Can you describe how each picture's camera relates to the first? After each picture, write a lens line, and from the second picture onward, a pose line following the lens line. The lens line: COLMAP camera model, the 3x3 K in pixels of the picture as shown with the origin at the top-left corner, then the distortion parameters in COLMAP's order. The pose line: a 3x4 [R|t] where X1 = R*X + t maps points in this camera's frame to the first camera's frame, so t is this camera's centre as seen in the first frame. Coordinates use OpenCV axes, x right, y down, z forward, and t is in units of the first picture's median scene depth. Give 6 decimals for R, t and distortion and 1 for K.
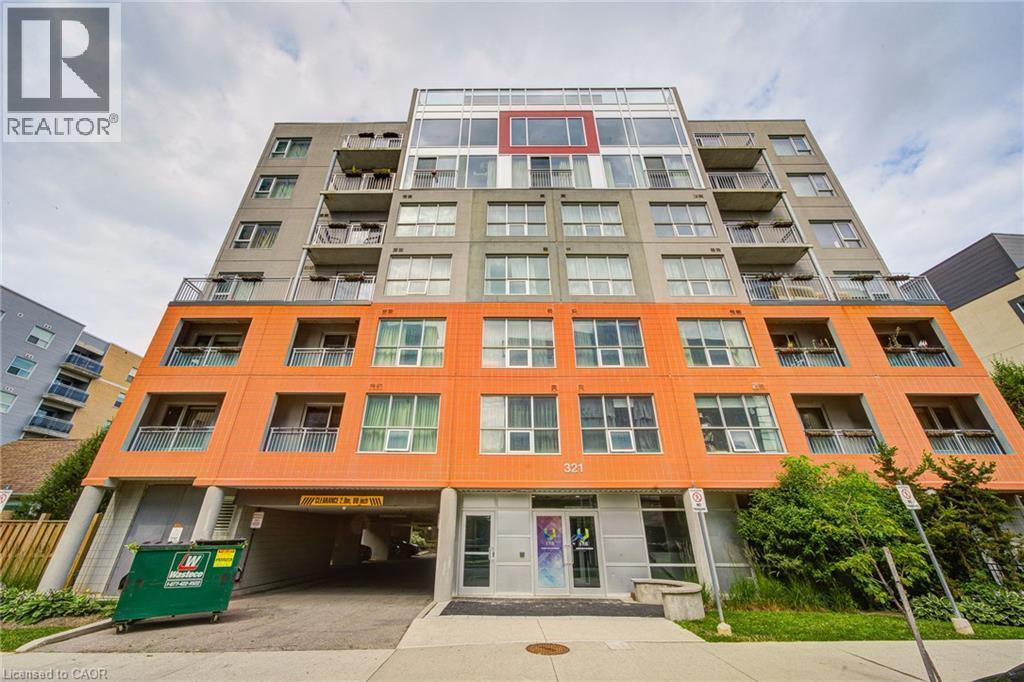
lens RADIAL K [[381.3, 0, 505.3], [0, 381.3, 340.4], [0, 0, 1]] dist [-0.003269, 0.000847]
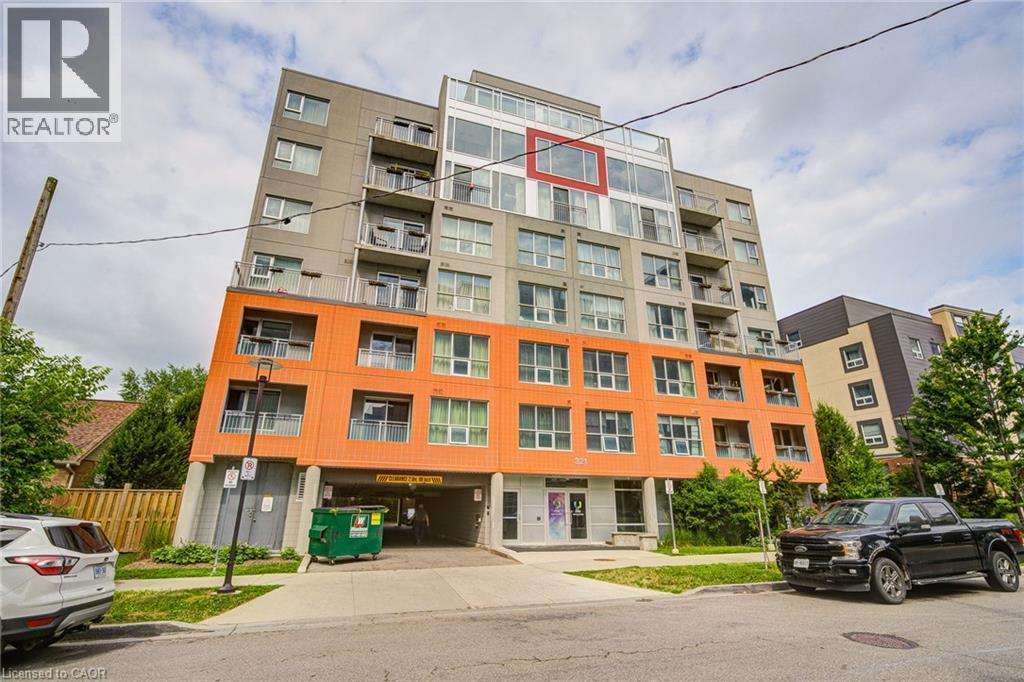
lens RADIAL K [[470.6, 0, 508.8], [0, 470.6, 347.5], [0, 0, 1]] dist [-0.007766, -0.000225]
pose [[0.945421, 0.109581, 0.306874, -0.614420], [-0.151878, 0.981395, 0.117463, -0.232456], [-0.288293, -0.157659, 0.944474, -0.483079]]
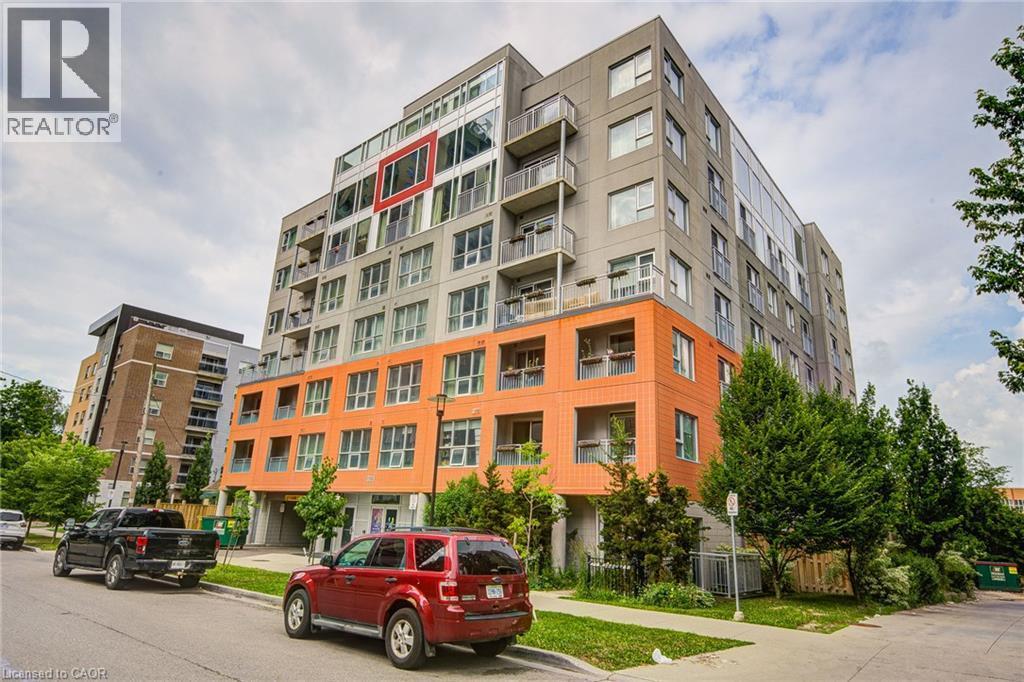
lens RADIAL K [[599.5, 0, 515.8], [0, 599.5, 341.5], [0, 0, 1]] dist [0.004667, 0.000295]
pose [[0.773518, -0.151479, -0.615406, 2.007389], [0.251196, 0.964767, 0.078262, -0.215259], [0.581868, -0.215124, 0.784316, -0.382267]]
